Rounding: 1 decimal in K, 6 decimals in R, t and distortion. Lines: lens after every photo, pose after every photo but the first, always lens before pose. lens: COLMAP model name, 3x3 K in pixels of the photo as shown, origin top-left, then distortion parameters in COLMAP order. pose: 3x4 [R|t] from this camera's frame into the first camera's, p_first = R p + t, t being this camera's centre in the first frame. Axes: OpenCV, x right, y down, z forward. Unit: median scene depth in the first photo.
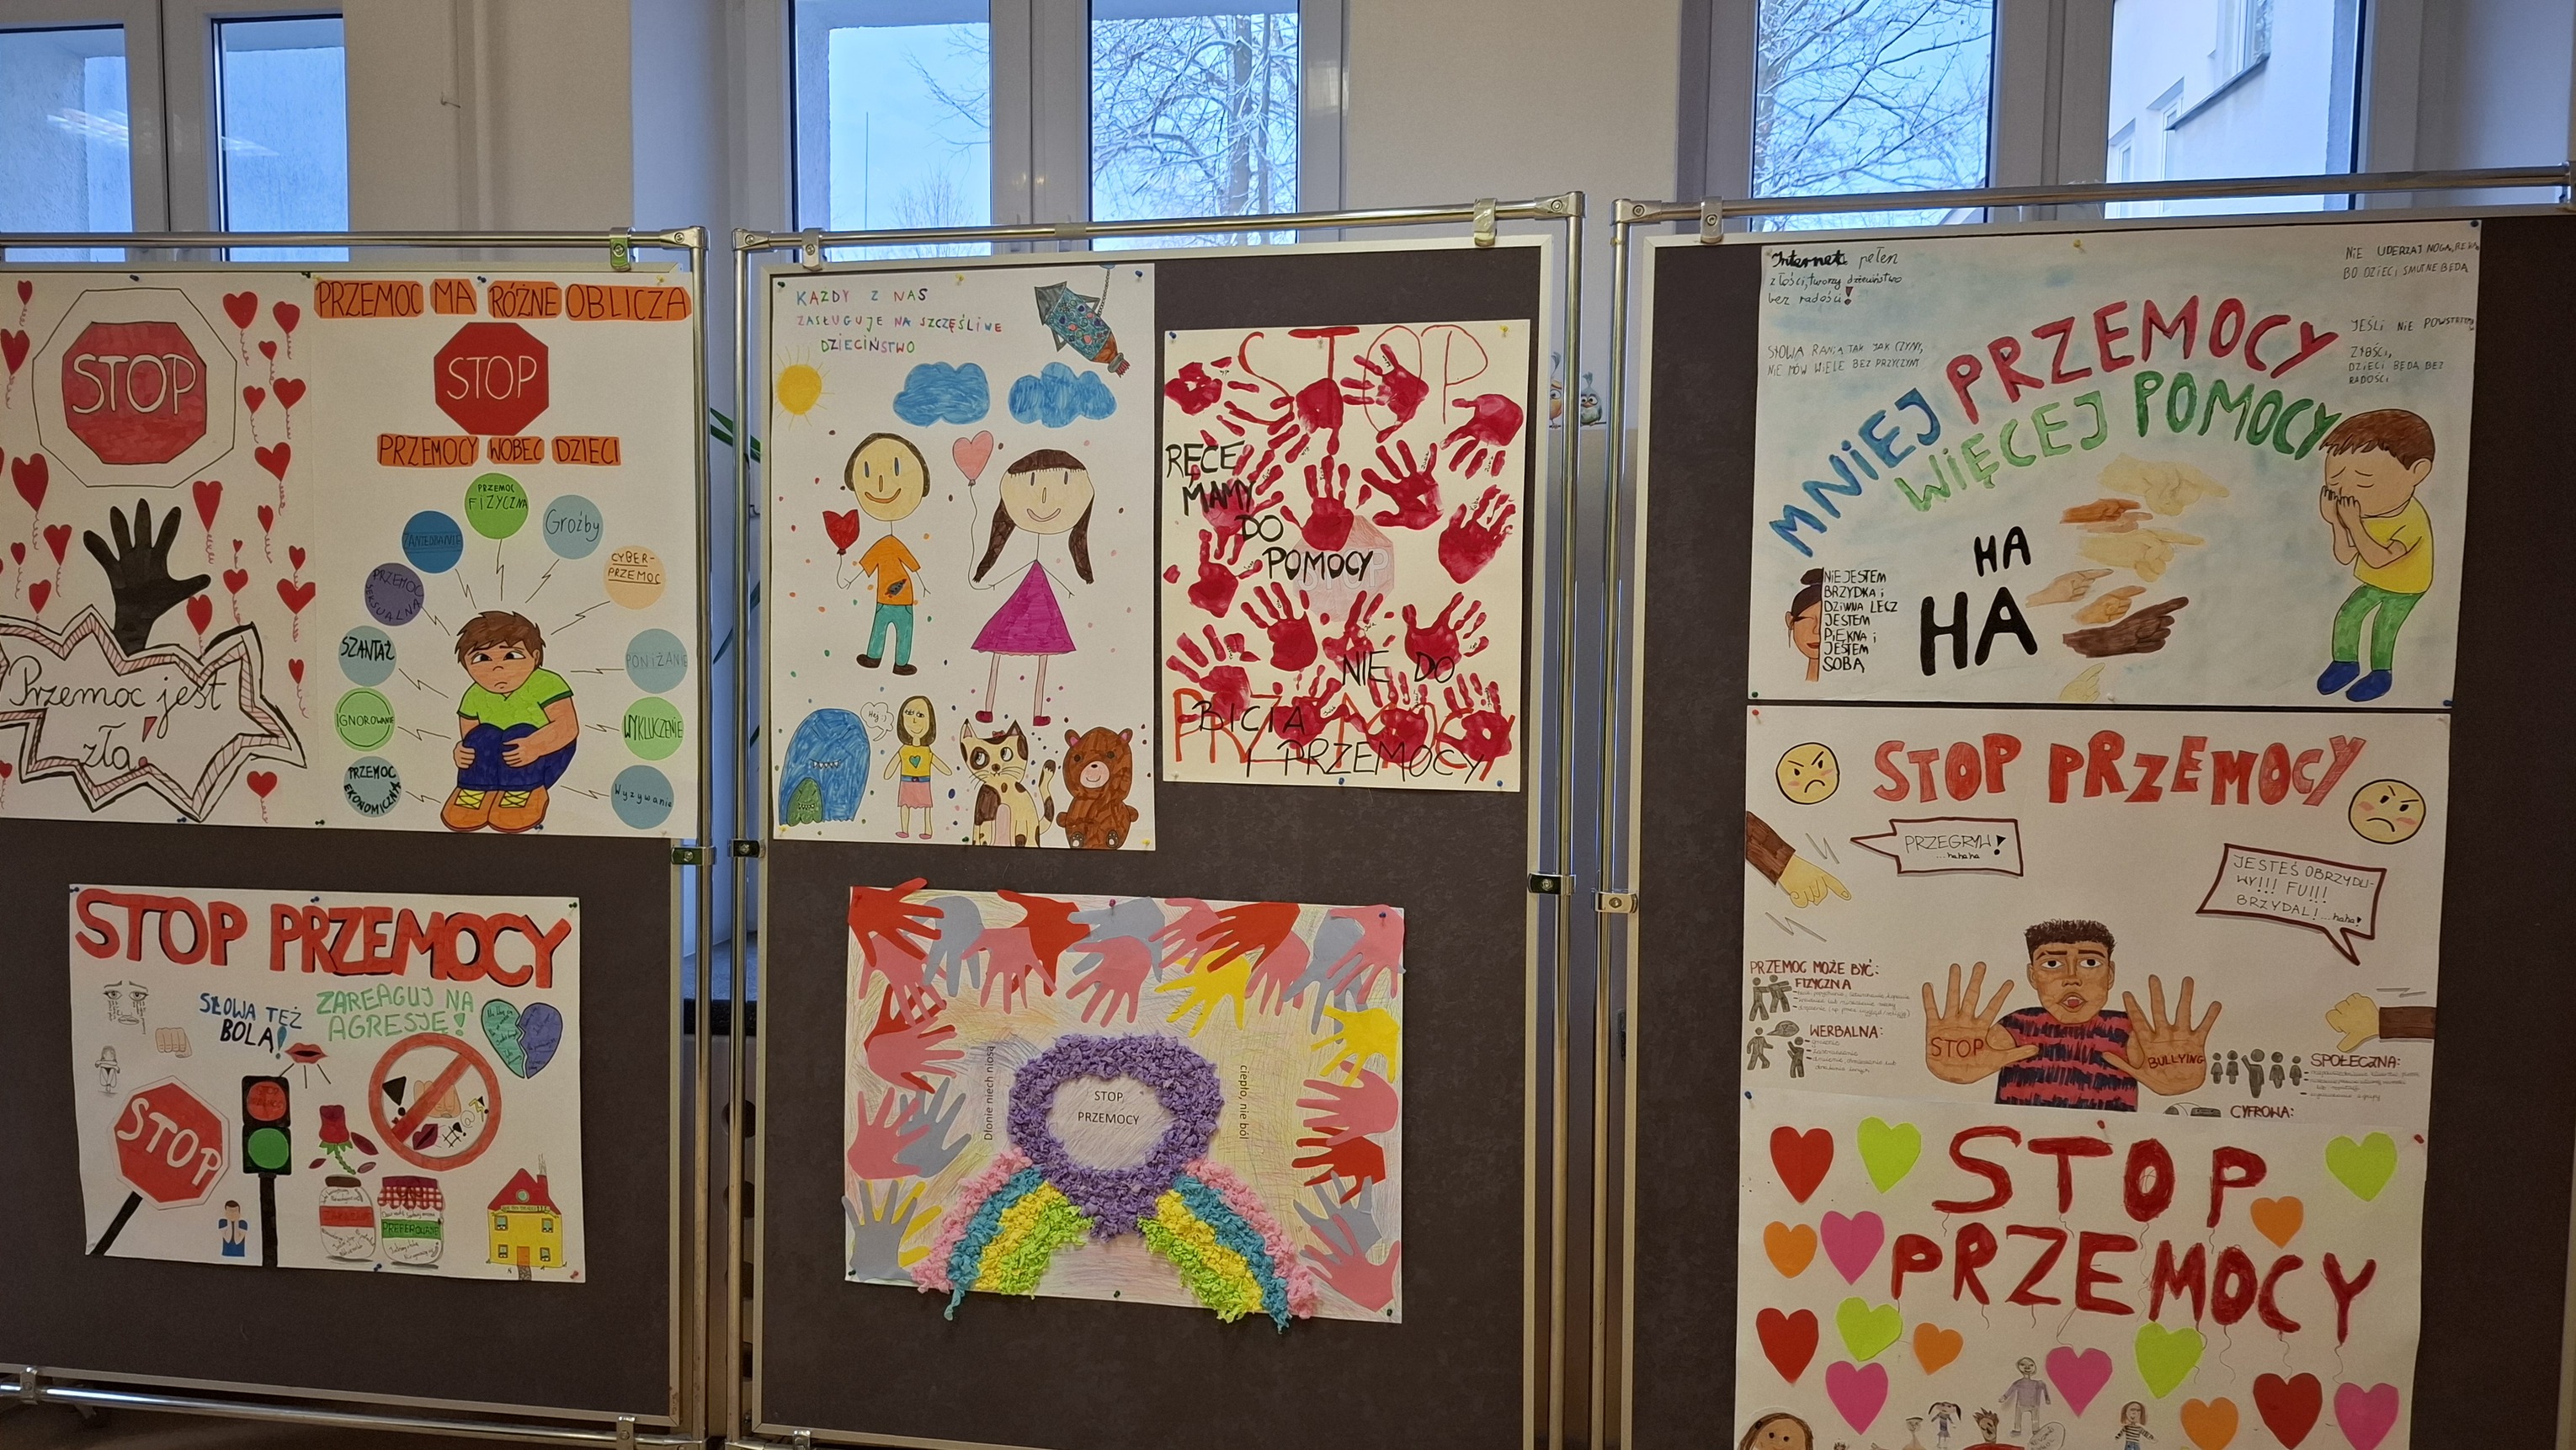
lens RADIAL K [[1792.0, 0, 1319.7], [0, 1792.0, 709.9], [0, 0, 1]] dist [0.093986, -0.122447]
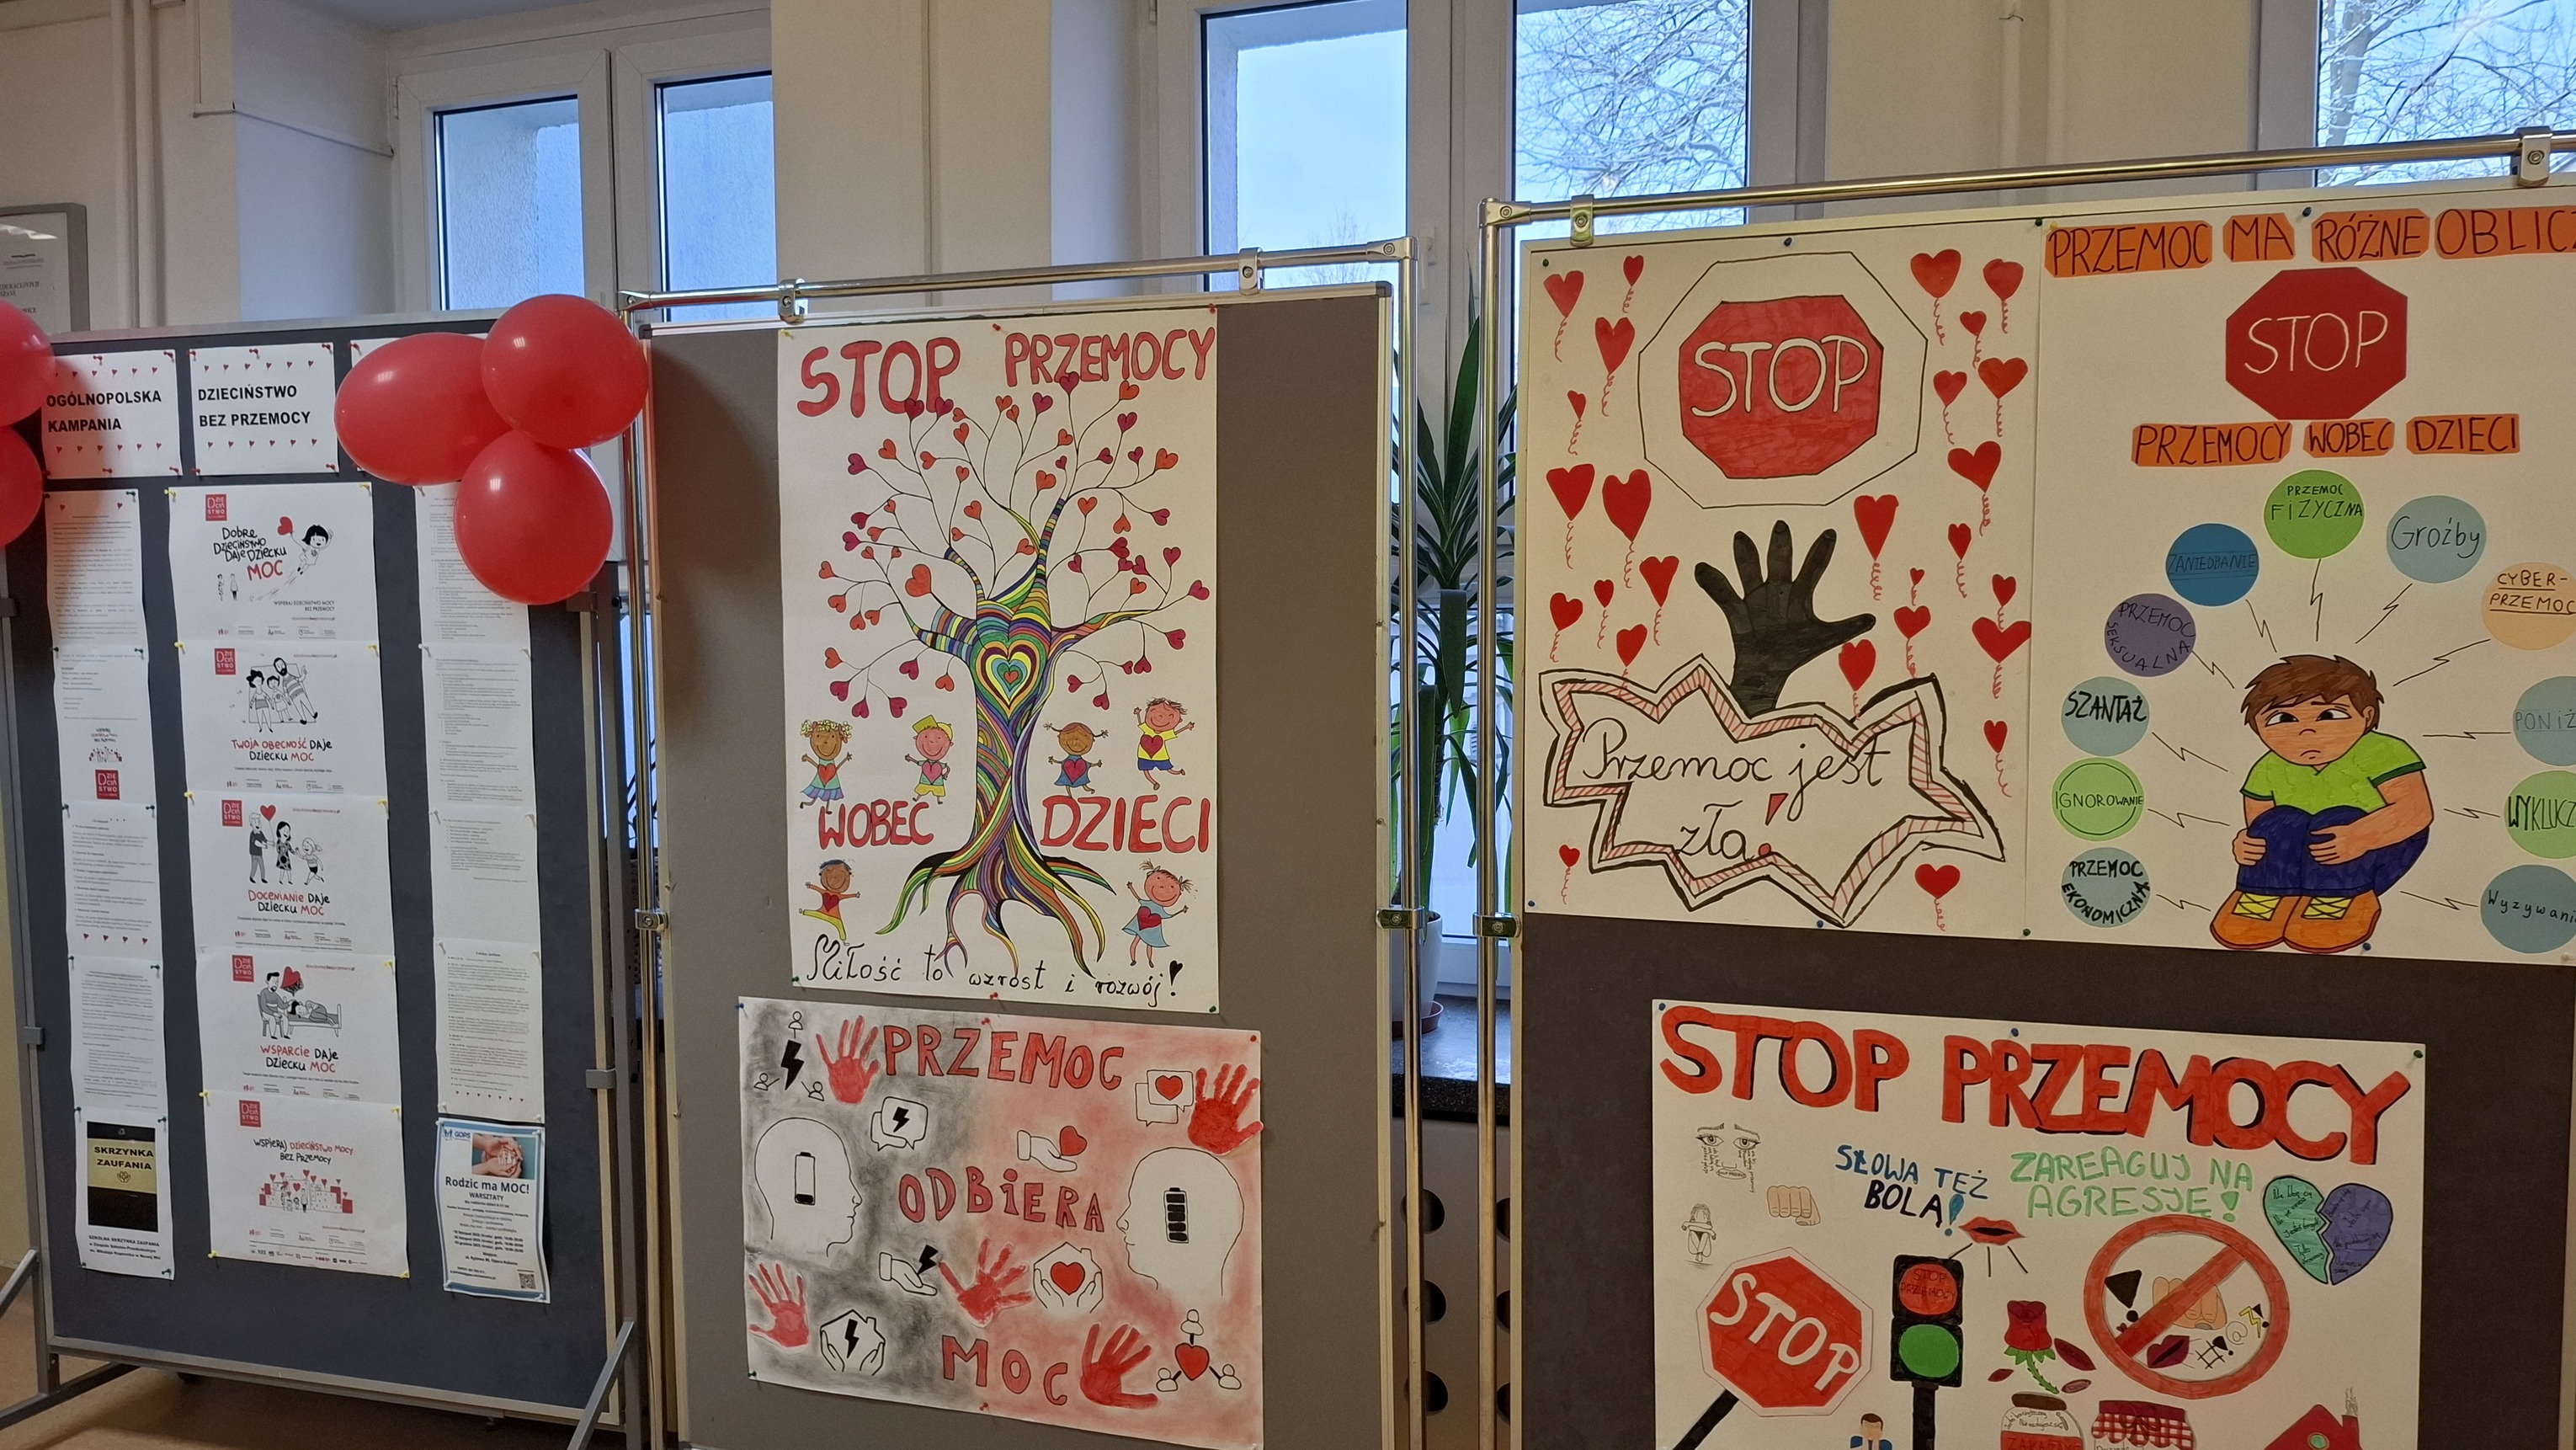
lens RADIAL K [[1800.9, 0, 1292.8], [0, 1800.9, 720.2], [0, 0, 1]] dist [0.116602, -0.169168]
pose [[0.983232, -0.004802, -0.182294, -0.722467], [0.001642, 0.999846, -0.017482, -0.015161], [0.182350, 0.016890, 0.983089, 0.184600]]
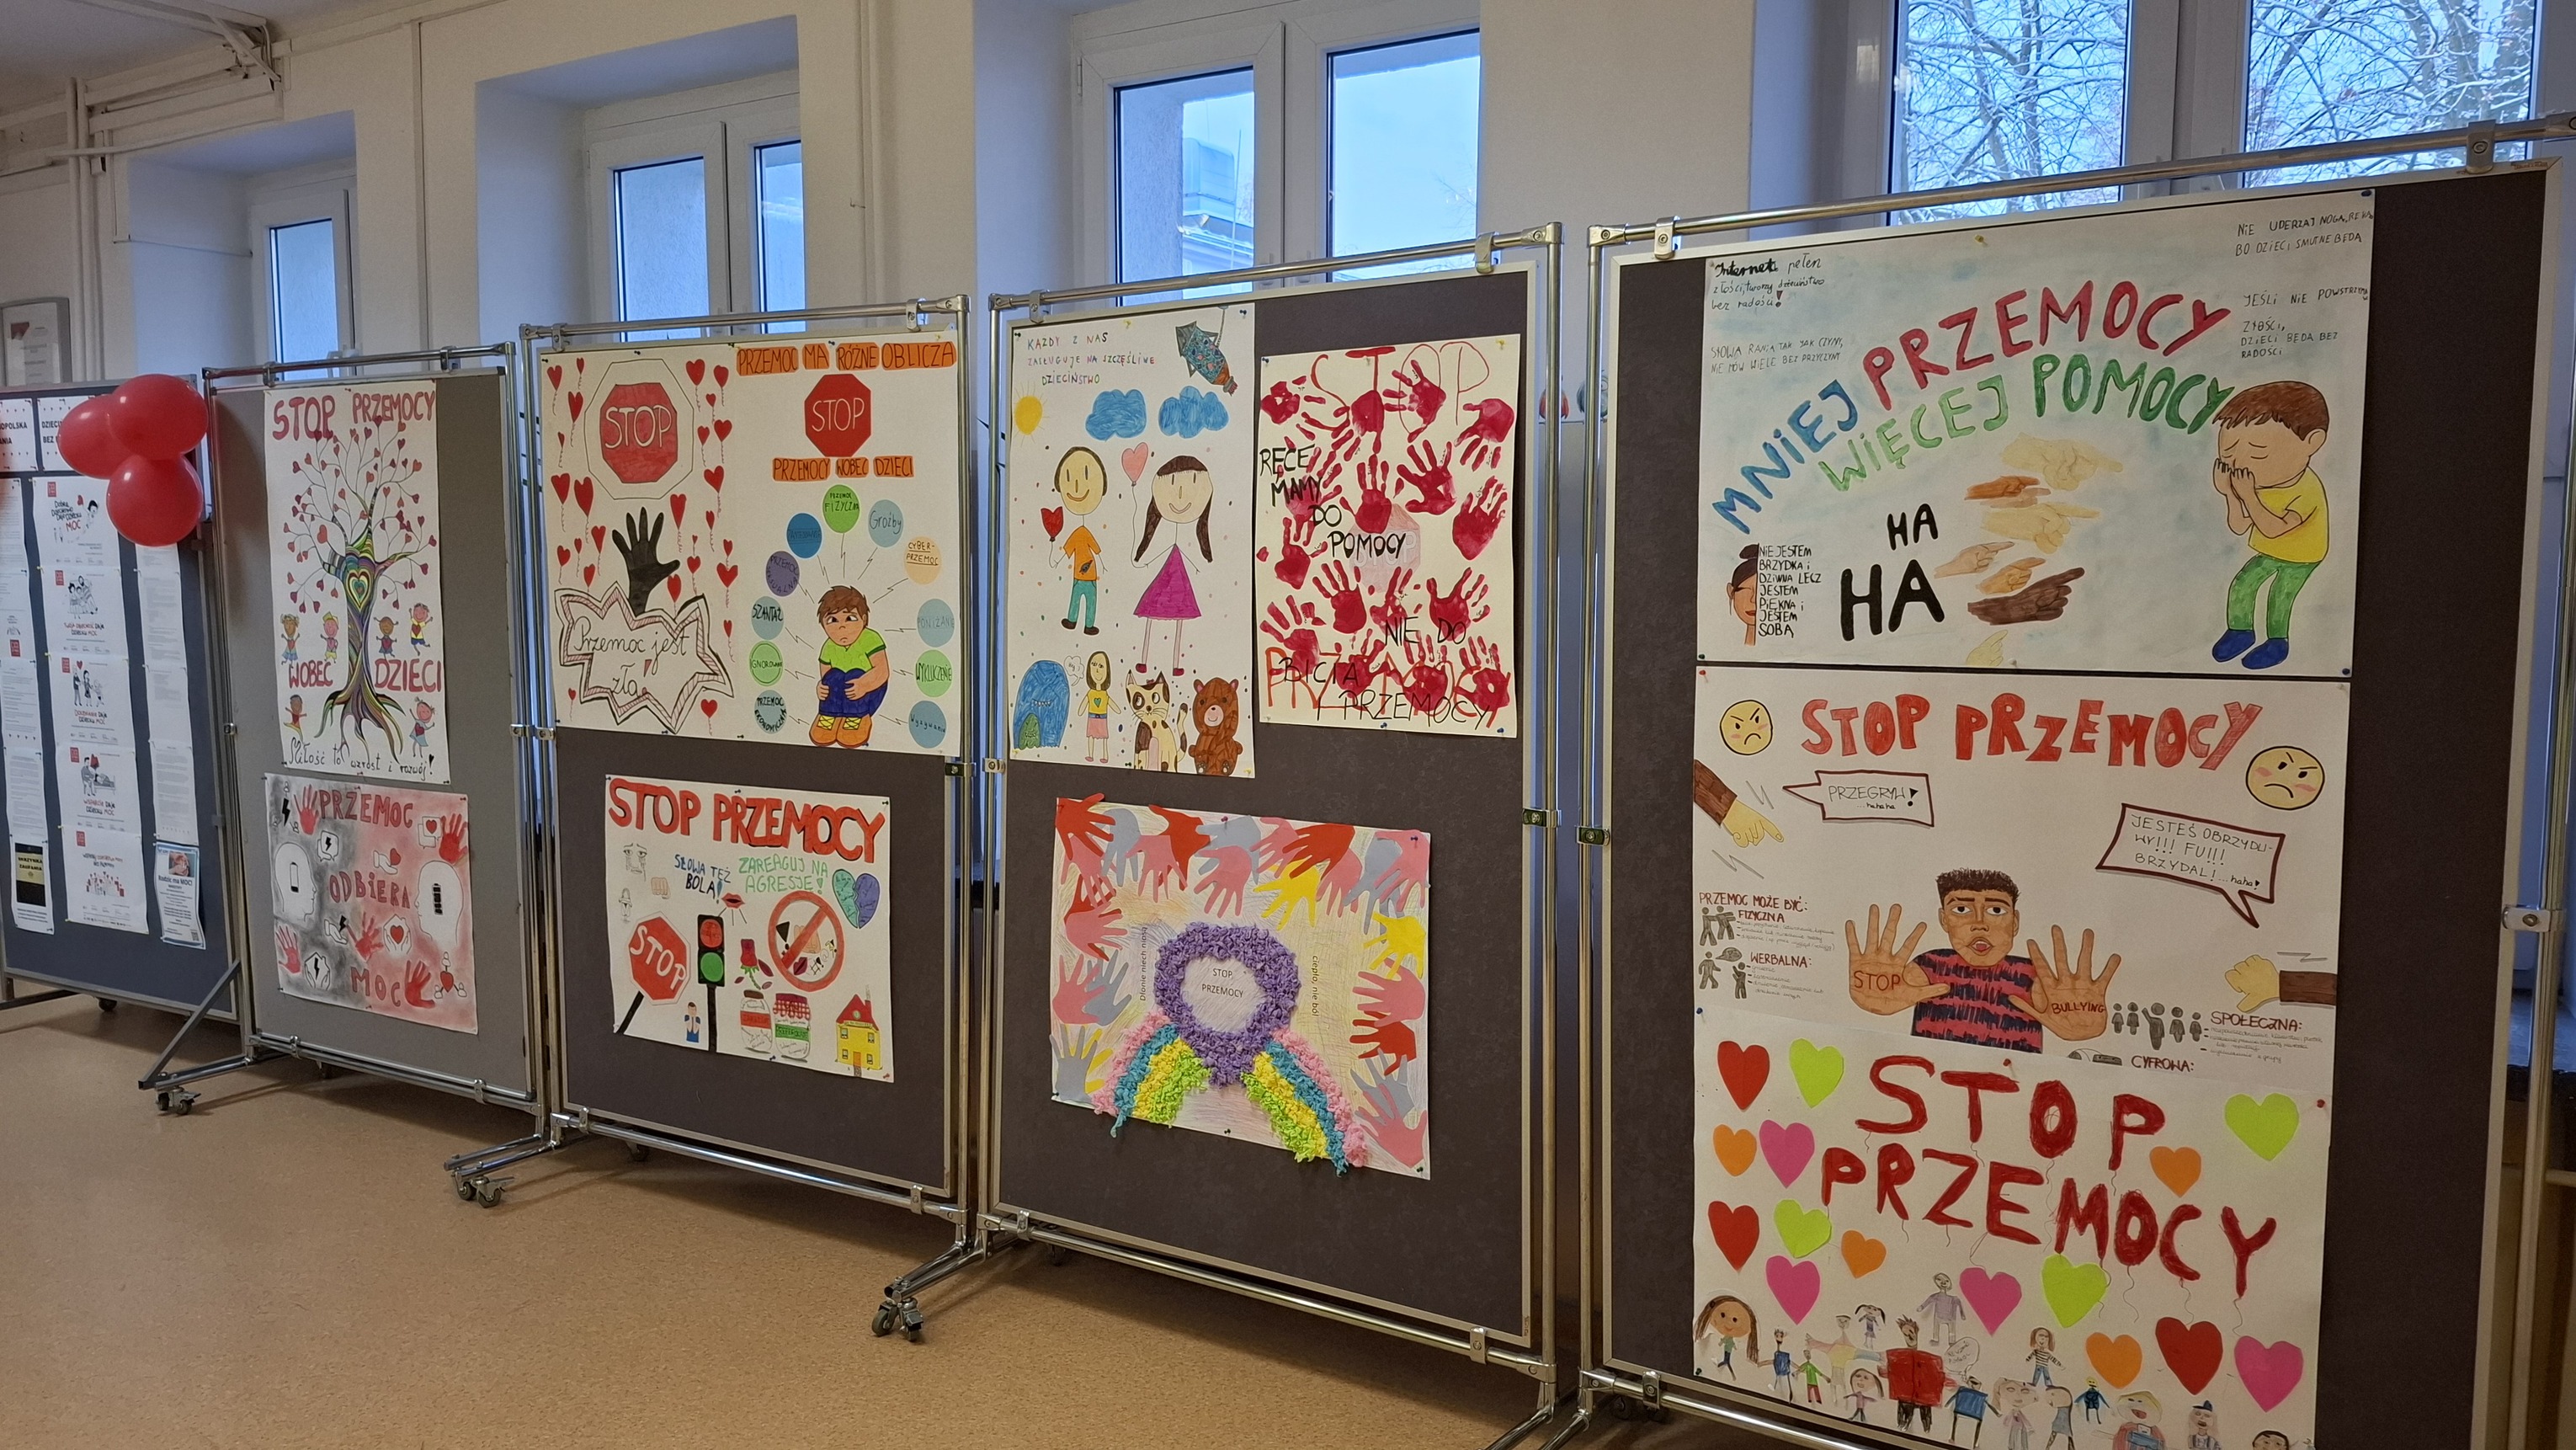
lens RADIAL K [[1800.9, 0, 1292.8], [0, 1800.9, 720.2], [0, 0, 1]] dist [0.116602, -0.169168]
pose [[0.922640, 0.027302, -0.384694, 0.387676], [-0.021129, 0.999571, 0.020266, 0.012079], [0.385082, -0.010570, 0.922822, -0.129812]]
